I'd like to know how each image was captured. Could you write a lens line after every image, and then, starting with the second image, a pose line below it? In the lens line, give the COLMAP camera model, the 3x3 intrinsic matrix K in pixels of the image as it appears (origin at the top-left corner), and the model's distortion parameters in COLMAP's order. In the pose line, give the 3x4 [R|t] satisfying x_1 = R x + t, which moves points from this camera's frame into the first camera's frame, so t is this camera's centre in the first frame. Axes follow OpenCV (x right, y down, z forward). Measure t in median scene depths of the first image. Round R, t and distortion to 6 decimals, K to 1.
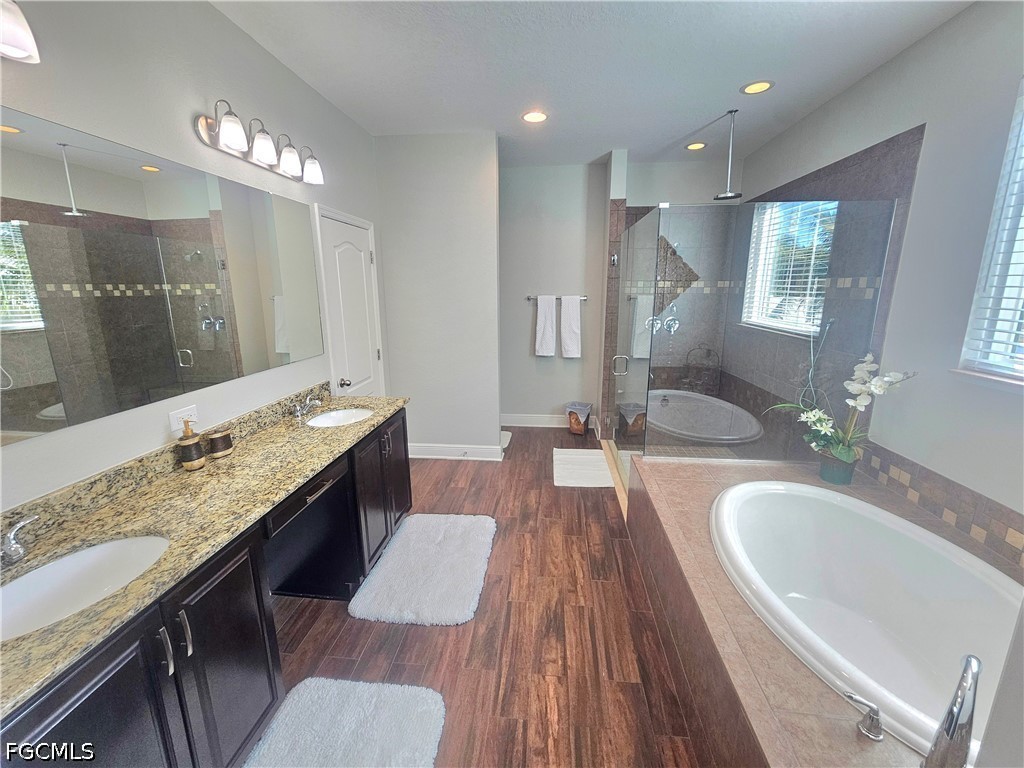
lens RADIAL K [[422.8, 0, 513.6], [0, 422.8, 379.9], [0, 0, 1]] dist [0.002192, 0.000127]
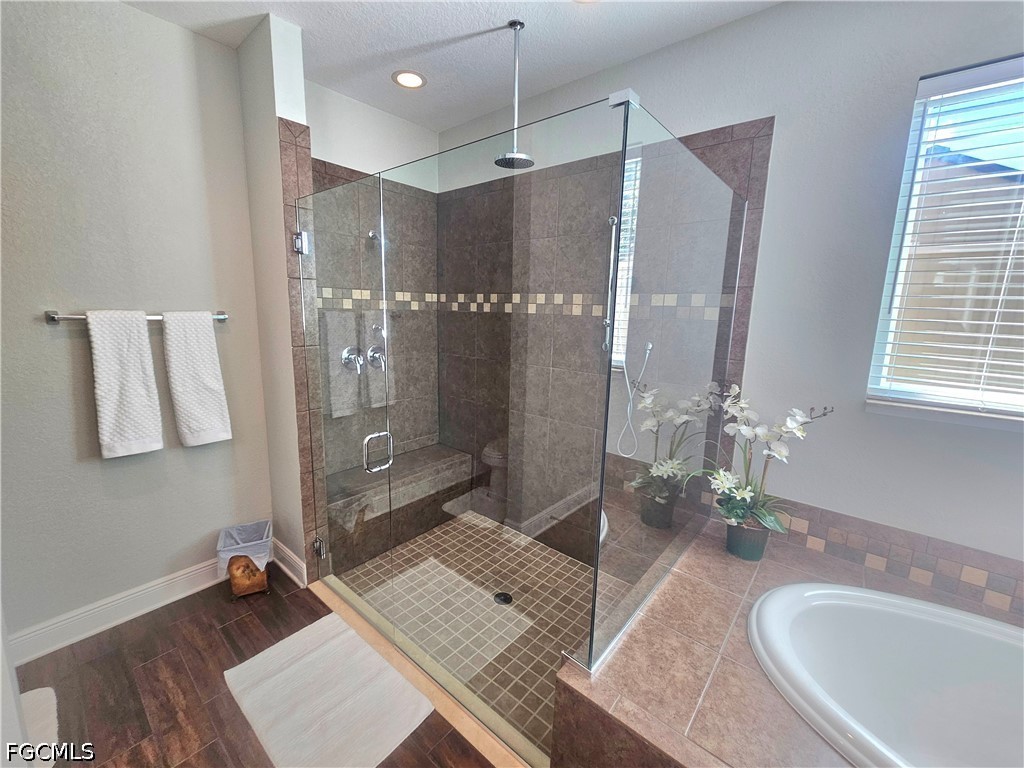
lens RADIAL K [[422.8, 0, 505.9], [0, 422.8, 379.3], [0, 0, 1]] dist [0.002192, 0.000127]
pose [[0.579588, -0.122430, 0.805661, -0.075399], [0.152288, 0.987506, 0.040509, -0.161925], [-0.800554, 0.099214, 0.590991, 0.798851]]
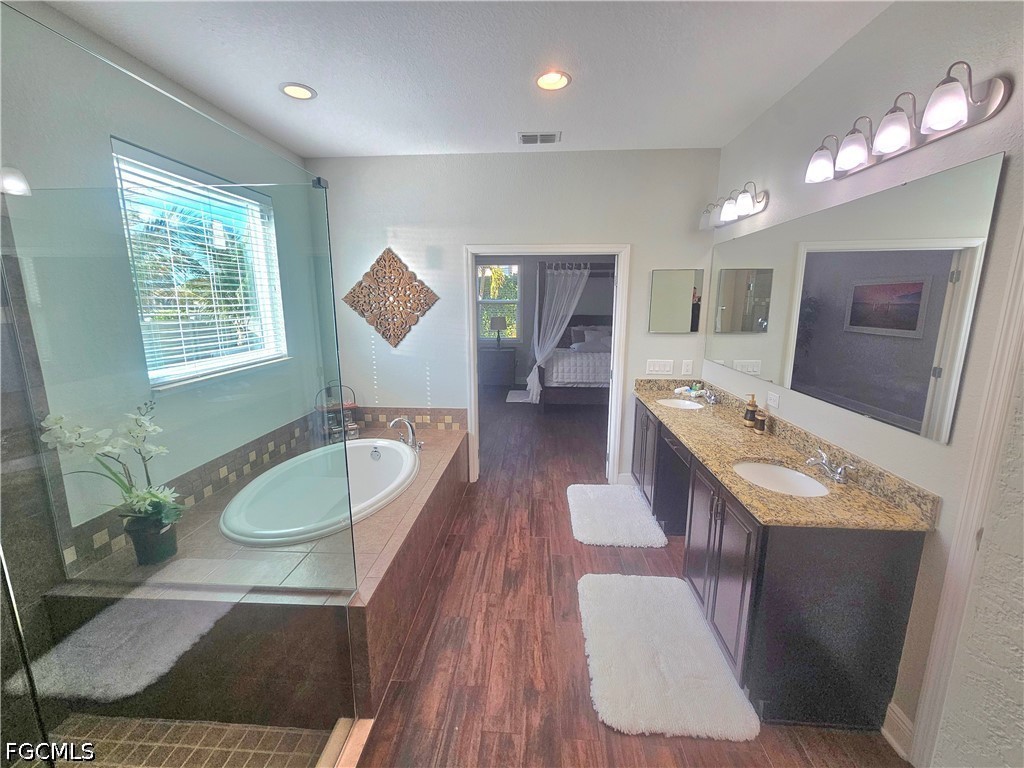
lens RADIAL K [[422.8, 0, 512.3], [0, 422.8, 381.4], [0, 0, 1]] dist [0.002192, 0.000127]
pose [[-0.999555, 0.013731, -0.026478, 0.100520], [0.002094, 0.917851, 0.396921, -0.384975], [0.029753, 0.396688, -0.917471, 1.621609]]
